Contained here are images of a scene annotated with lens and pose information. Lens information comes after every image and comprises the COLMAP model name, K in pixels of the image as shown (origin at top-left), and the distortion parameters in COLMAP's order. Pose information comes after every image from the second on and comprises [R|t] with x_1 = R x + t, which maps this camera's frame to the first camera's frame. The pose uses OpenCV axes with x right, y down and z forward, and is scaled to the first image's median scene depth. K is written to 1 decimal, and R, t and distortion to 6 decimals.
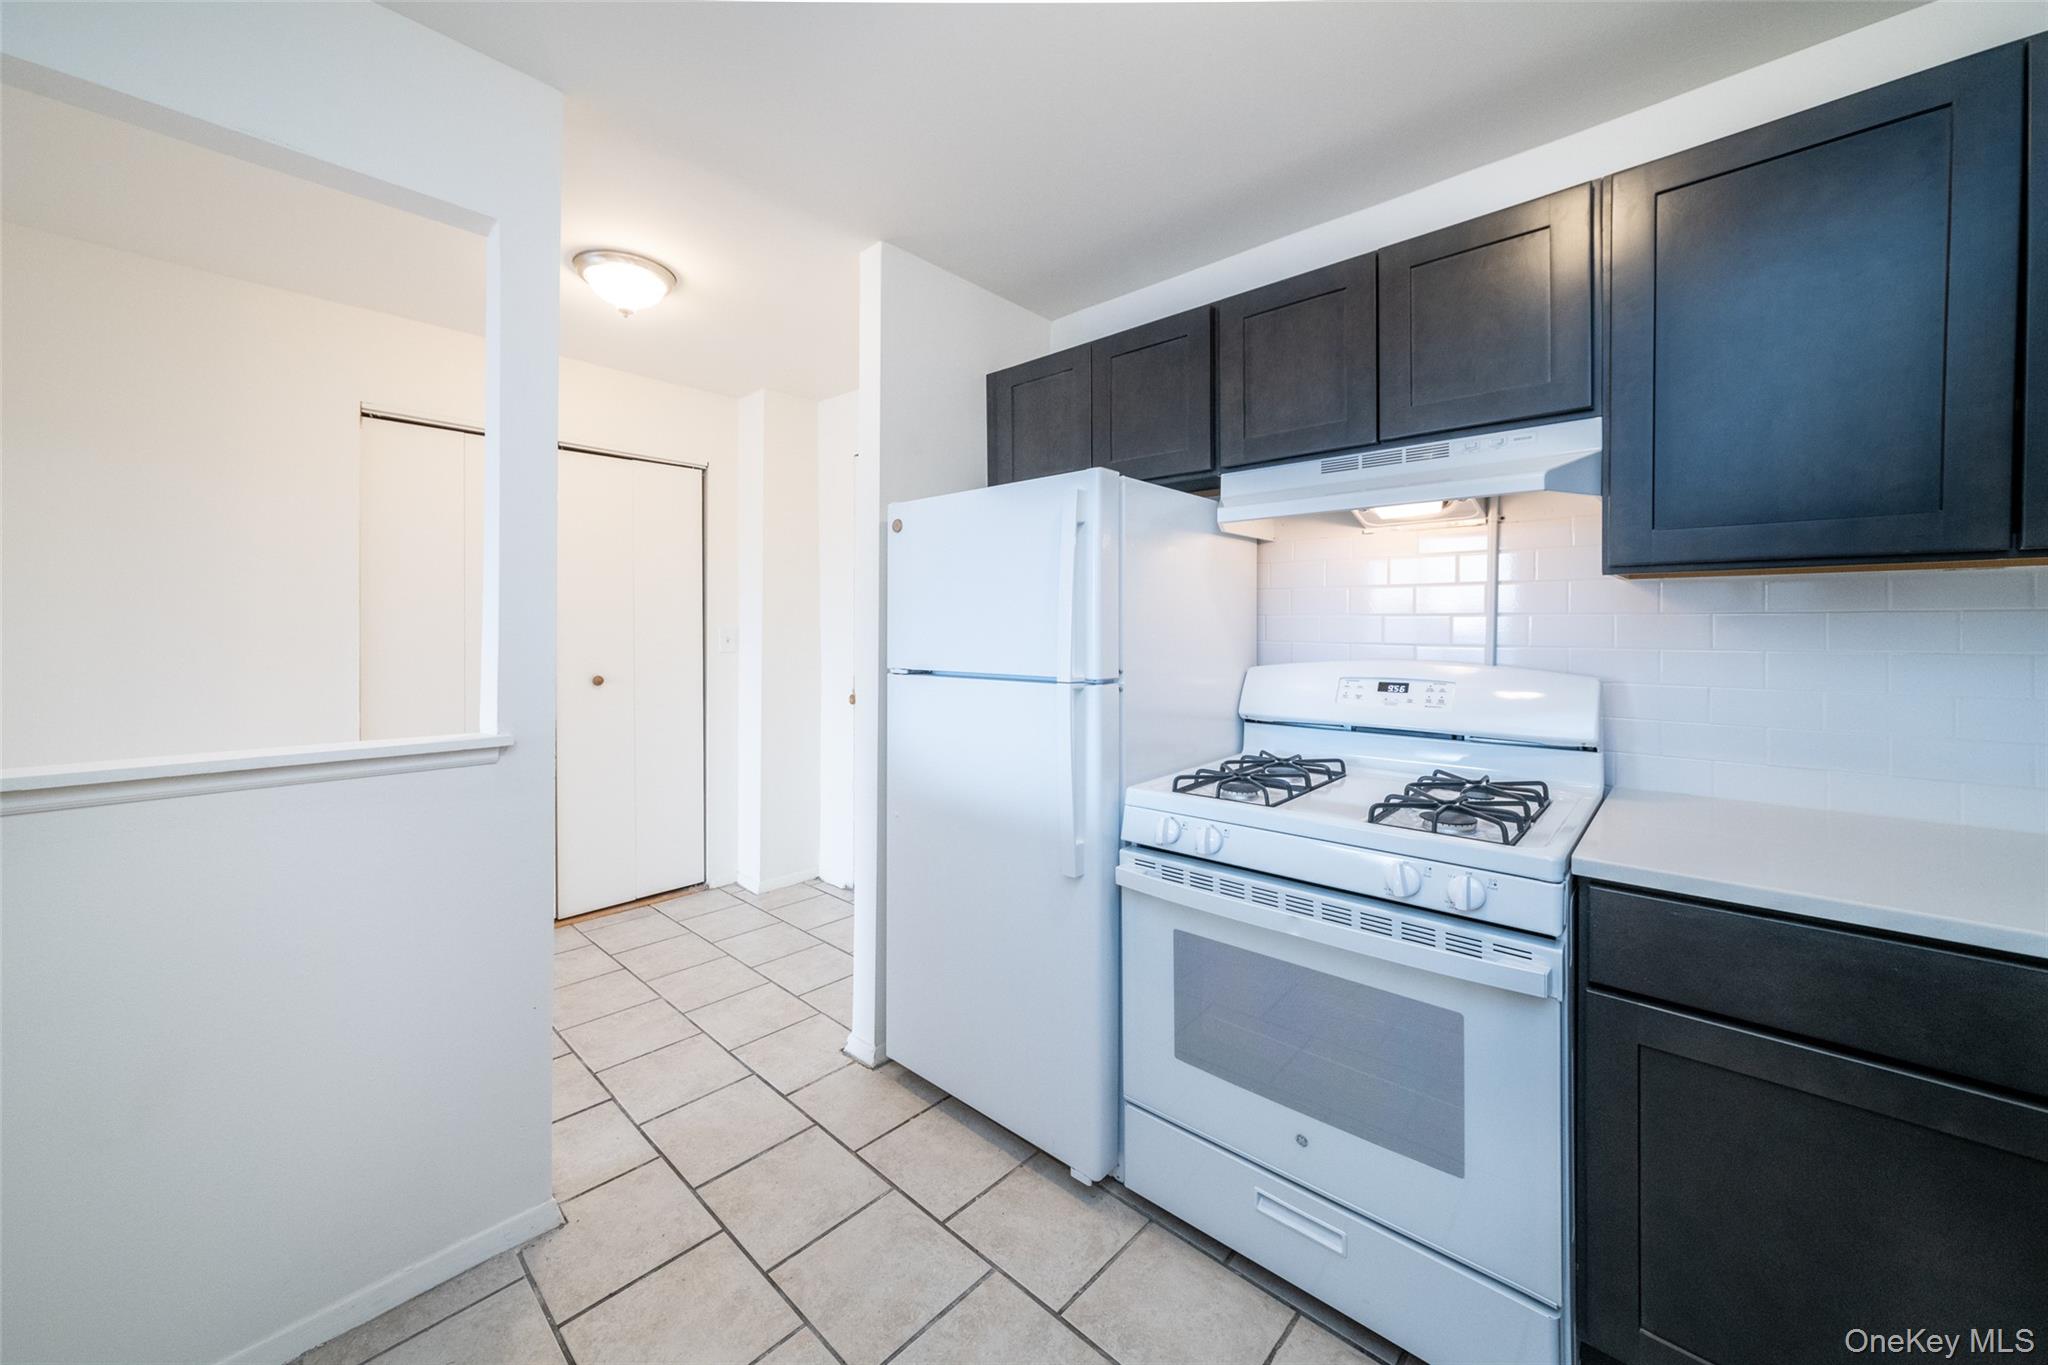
lens RADIAL K [[744.3, 0, 1003.3], [0, 744.3, 635.7], [0, 0, 1]] dist [-0.008539, 0.000194]
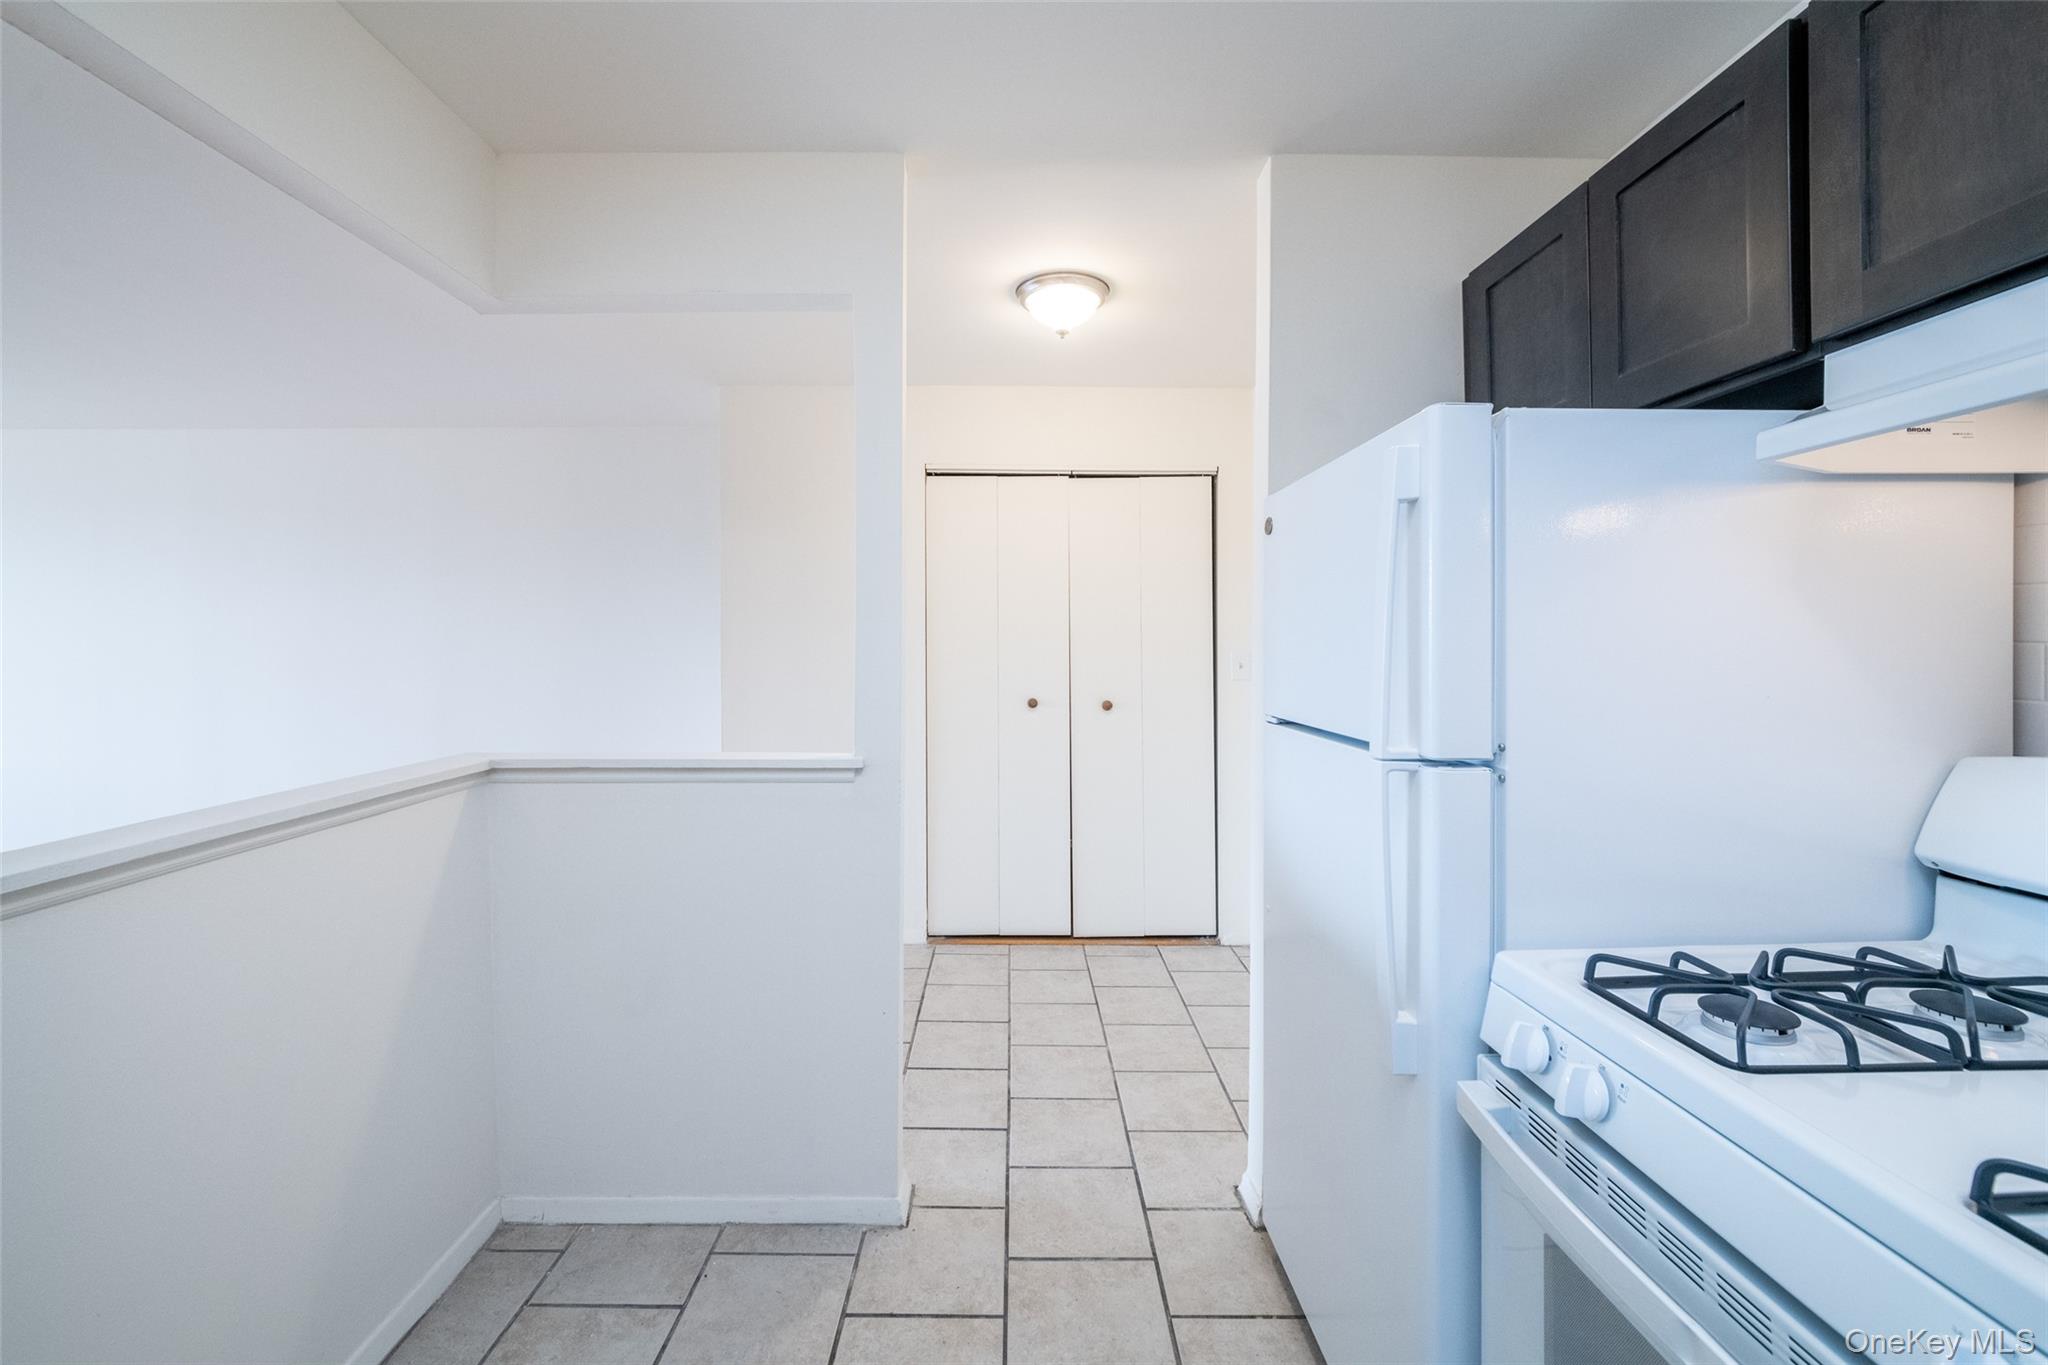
lens RADIAL K [[836.9, 0, 978.4], [0, 836.9, 655.3], [0, 0, 1]] dist [-0.010335, -0.000393]
pose [[0.692542, 0.006279, -0.721350, 0.285875], [-0.005394, 0.999979, 0.003525, -0.020022], [0.721358, 0.001450, 0.692561, 0.216472]]
